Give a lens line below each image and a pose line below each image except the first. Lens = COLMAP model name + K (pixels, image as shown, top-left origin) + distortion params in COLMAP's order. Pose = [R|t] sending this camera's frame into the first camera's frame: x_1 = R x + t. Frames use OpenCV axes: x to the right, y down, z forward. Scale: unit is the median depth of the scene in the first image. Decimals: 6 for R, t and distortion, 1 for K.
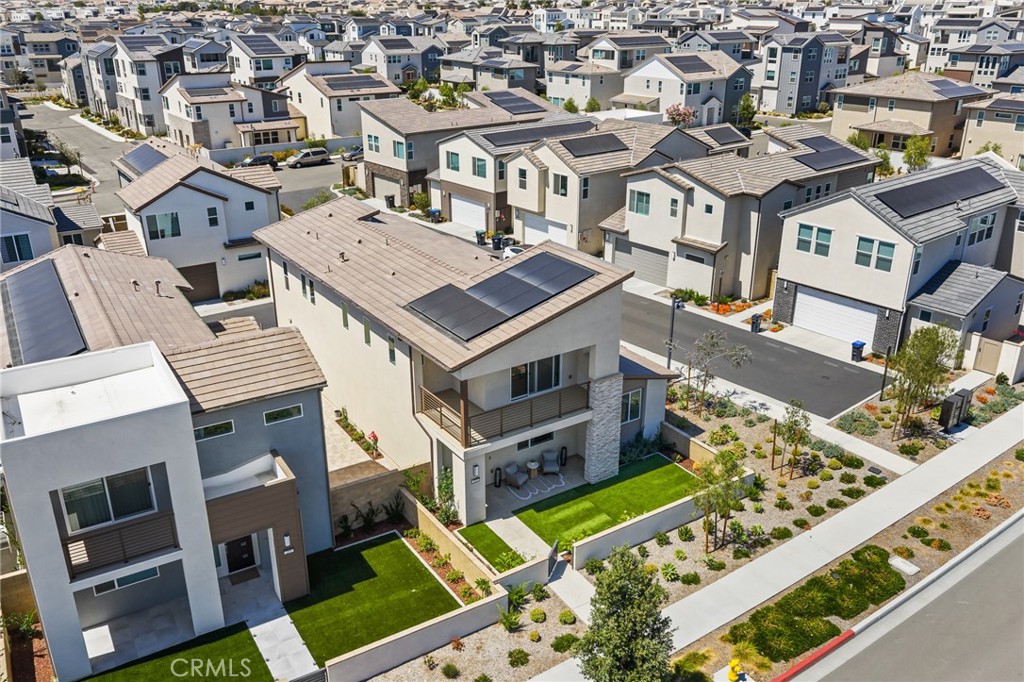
lens RADIAL K [[845.4, 0, 512.0], [0, 845.4, 341.0], [0, 0, 1]] dist [0.006730, -0.013857]
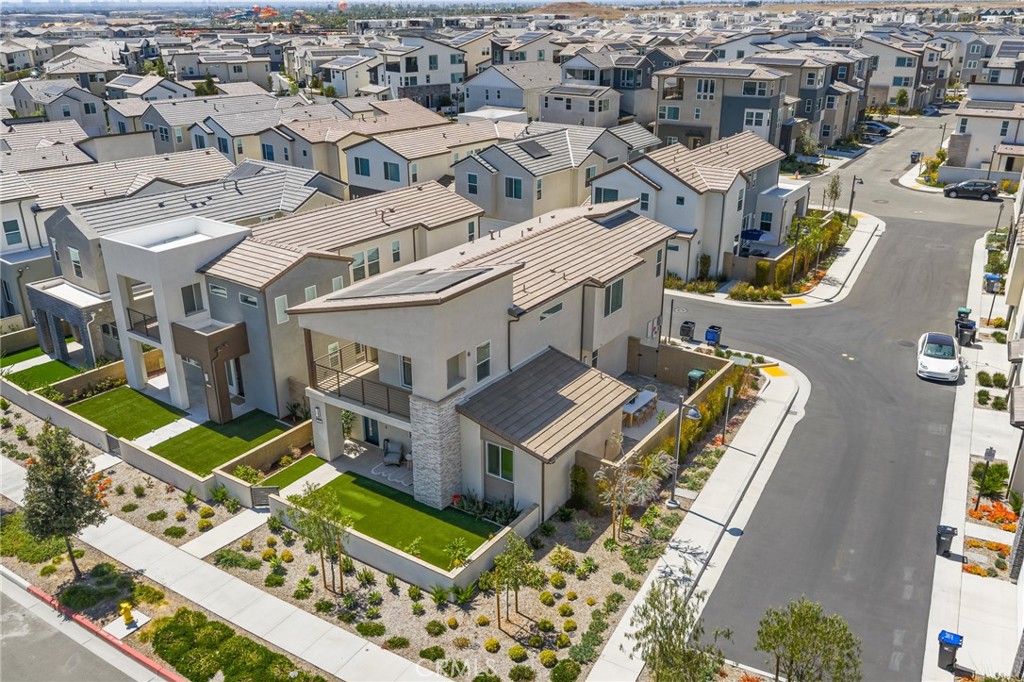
lens RADIAL K [[845.4, 0, 512.0], [0, 845.4, 341.0], [0, 0, 1]] dist [0.006730, -0.013857]
pose [[0.381684, 0.346664, -0.856821, 0.576776], [-0.346881, 0.912968, 0.214857, -0.156659], [0.856733, 0.215207, 0.468716, 0.376701]]
